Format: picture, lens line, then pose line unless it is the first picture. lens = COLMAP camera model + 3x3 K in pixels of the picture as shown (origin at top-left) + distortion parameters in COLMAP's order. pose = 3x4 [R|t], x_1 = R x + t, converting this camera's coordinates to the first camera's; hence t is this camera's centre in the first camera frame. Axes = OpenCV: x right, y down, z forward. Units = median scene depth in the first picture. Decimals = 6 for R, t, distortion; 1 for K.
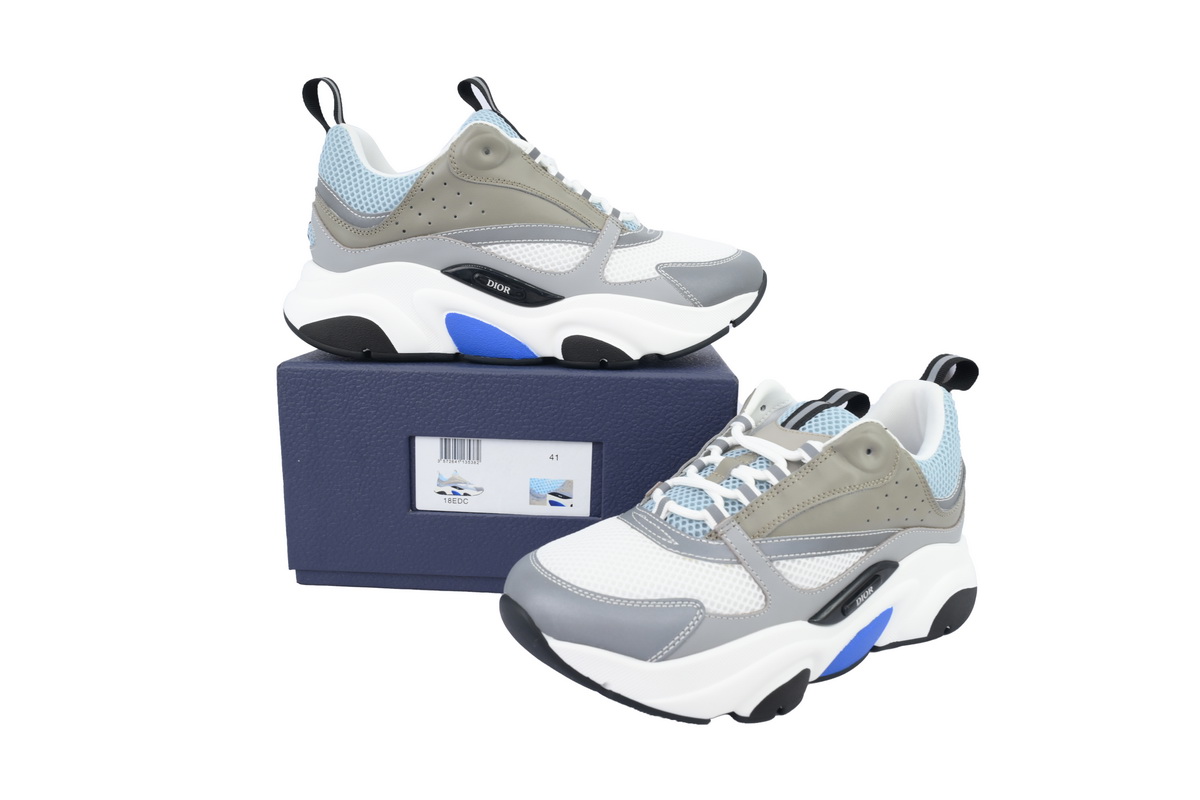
lens RADIAL K [[632.3, 0, 600.0], [0, 632.3, 400.0], [0, 0, 1]] dist [-0.000794, 0.000071]
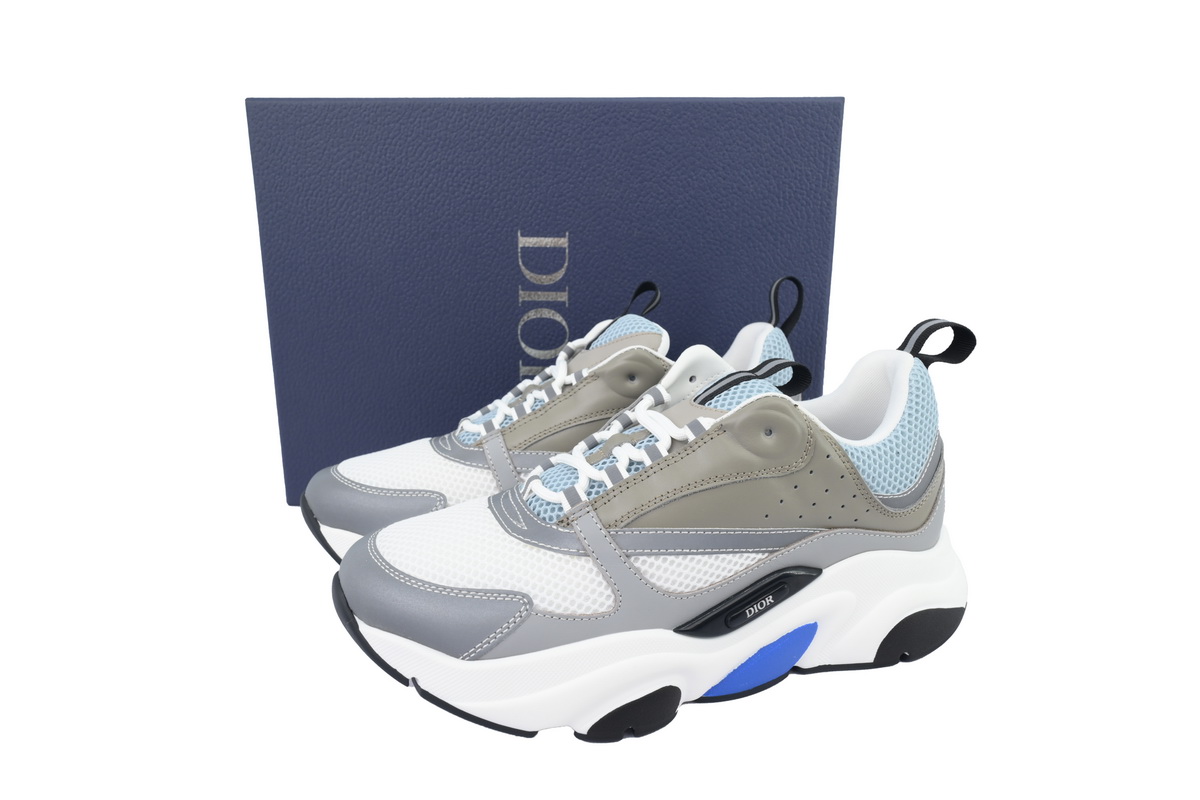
lens RADIAL K [[632.3, 0, 600.0], [0, 632.3, 400.0], [0, 0, 1]] dist [-0.000794, 0.000071]
pose [[0.981464, 0.026013, -0.189875, 0.382603], [-0.020761, 0.999346, 0.029594, 0.021656], [0.190520, -0.025103, 0.981362, 0.164947]]
